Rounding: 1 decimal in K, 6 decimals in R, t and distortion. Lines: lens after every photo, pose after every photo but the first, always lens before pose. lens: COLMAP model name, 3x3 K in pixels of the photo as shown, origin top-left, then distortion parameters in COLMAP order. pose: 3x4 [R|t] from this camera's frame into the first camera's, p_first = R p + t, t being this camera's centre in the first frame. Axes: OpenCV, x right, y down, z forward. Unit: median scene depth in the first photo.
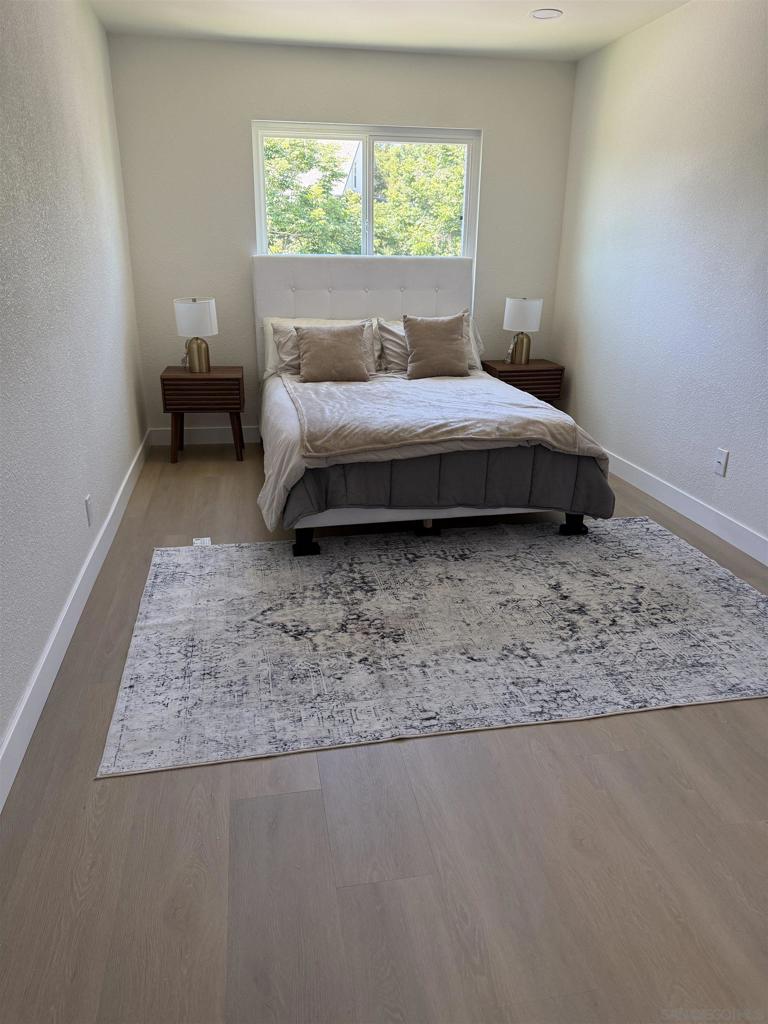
lens RADIAL K [[719.7, 0, 384.0], [0, 719.7, 512.0], [0, 0, 1]] dist [0.150870, -0.271715]
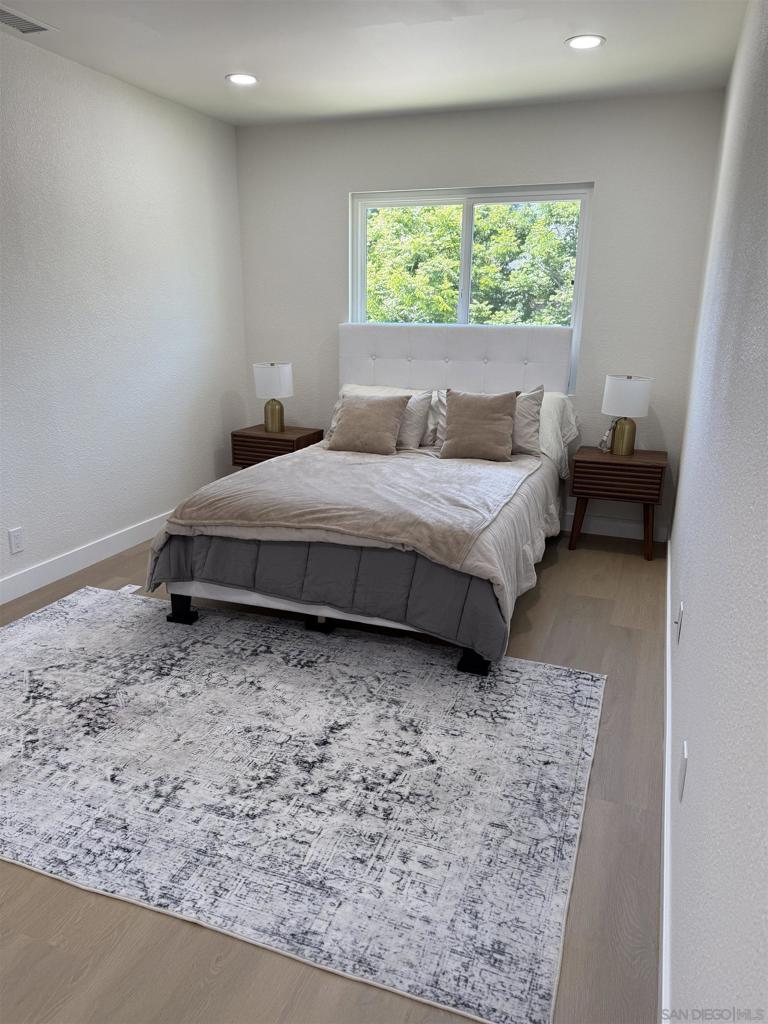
lens RADIAL K [[719.7, 0, 384.0], [0, 719.7, 512.0], [0, 0, 1]] dist [0.150870, -0.271715]
pose [[0.849817, 0.141942, -0.507606, 0.642021], [-0.182704, 0.982676, -0.031090, -0.113179], [0.494399, 0.119162, 0.861028, 0.298281]]
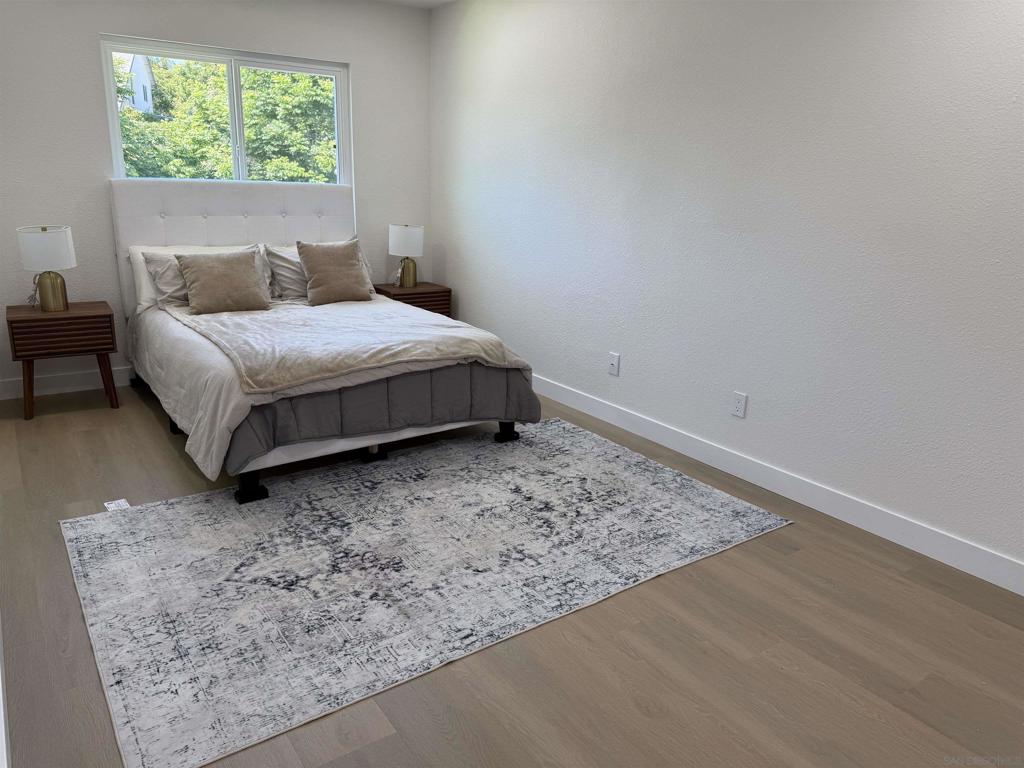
lens RADIAL K [[719.7, 0, 514.1], [0, 719.7, 380.6], [0, 0, 1]] dist [0.150870, -0.271715]
pose [[0.908687, -0.091896, 0.407237, -0.183414], [0.120142, 0.991769, -0.044278, -0.010959], [-0.399816, 0.089161, 0.912249, 0.011774]]
